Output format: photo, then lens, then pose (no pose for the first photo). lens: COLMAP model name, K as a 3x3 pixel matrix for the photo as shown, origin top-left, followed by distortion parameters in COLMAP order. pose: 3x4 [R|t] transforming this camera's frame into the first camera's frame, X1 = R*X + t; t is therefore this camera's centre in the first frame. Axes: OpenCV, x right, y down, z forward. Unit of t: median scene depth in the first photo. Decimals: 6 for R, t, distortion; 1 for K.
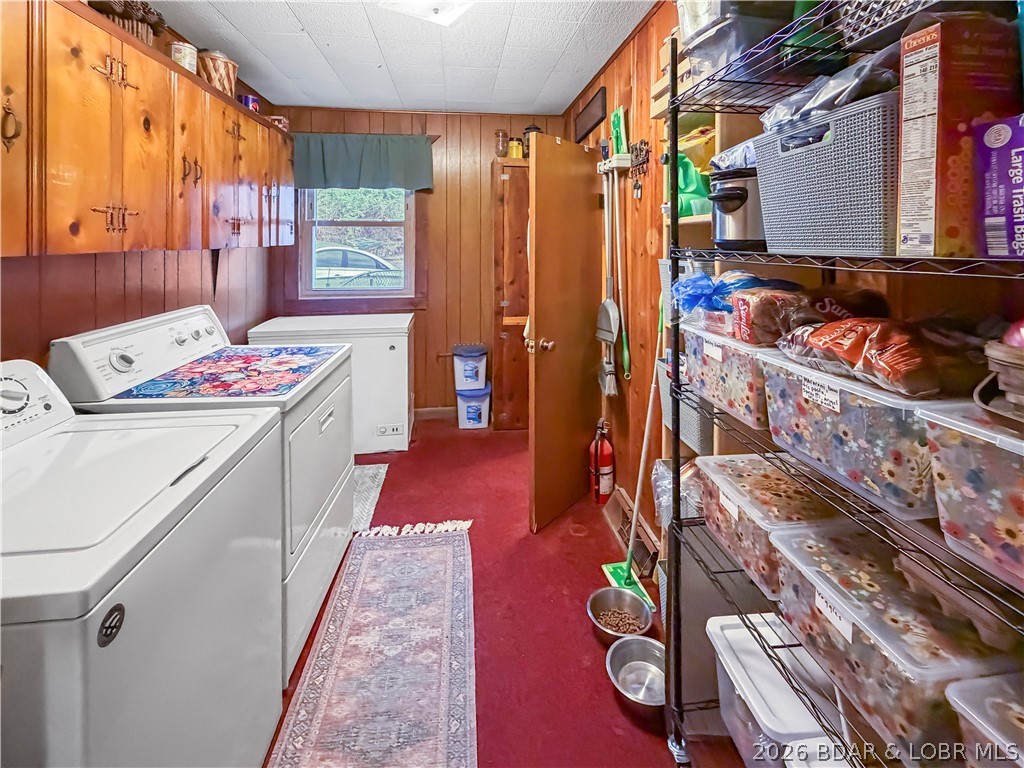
lens RADIAL K [[413.9, 0, 510.7], [0, 413.9, 386.1], [0, 0, 1]] dist [-0.002887, 0.000173]
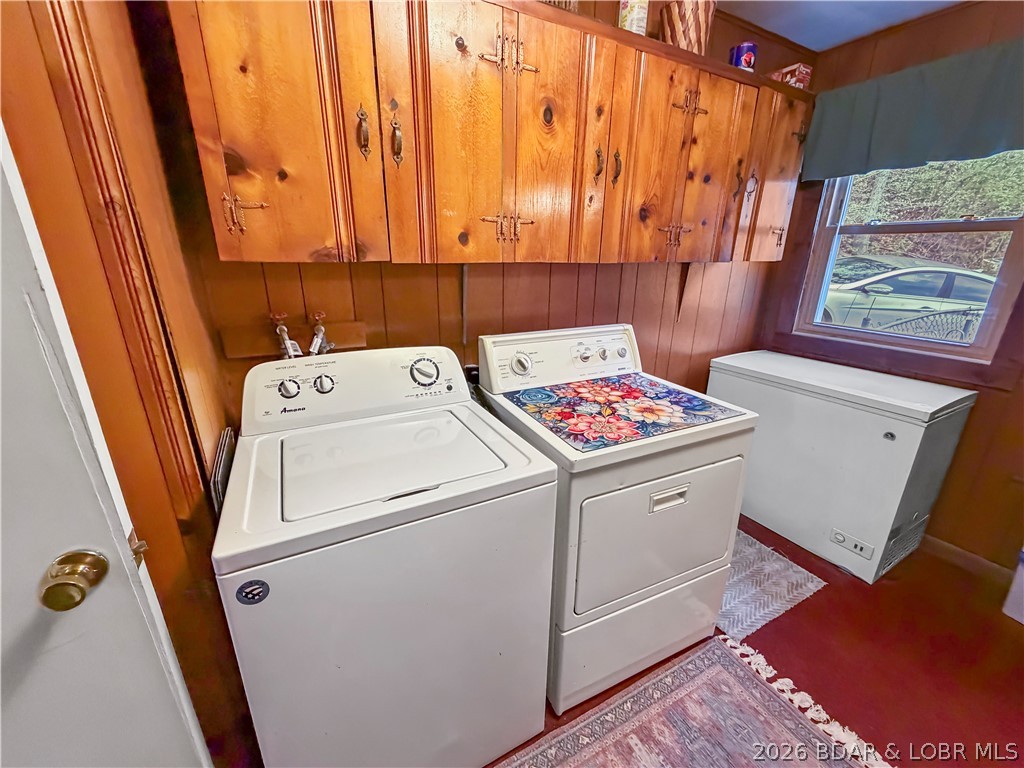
lens RADIAL K [[413.9, 0, 510.7], [0, 413.9, 386.1], [0, 0, 1]] dist [-0.002887, 0.000173]
pose [[0.354438, 0.293582, -0.887797, 0.006392], [-0.323570, 0.929287, 0.178122, -0.220000], [0.877312, 0.224131, 0.424369, 0.627588]]
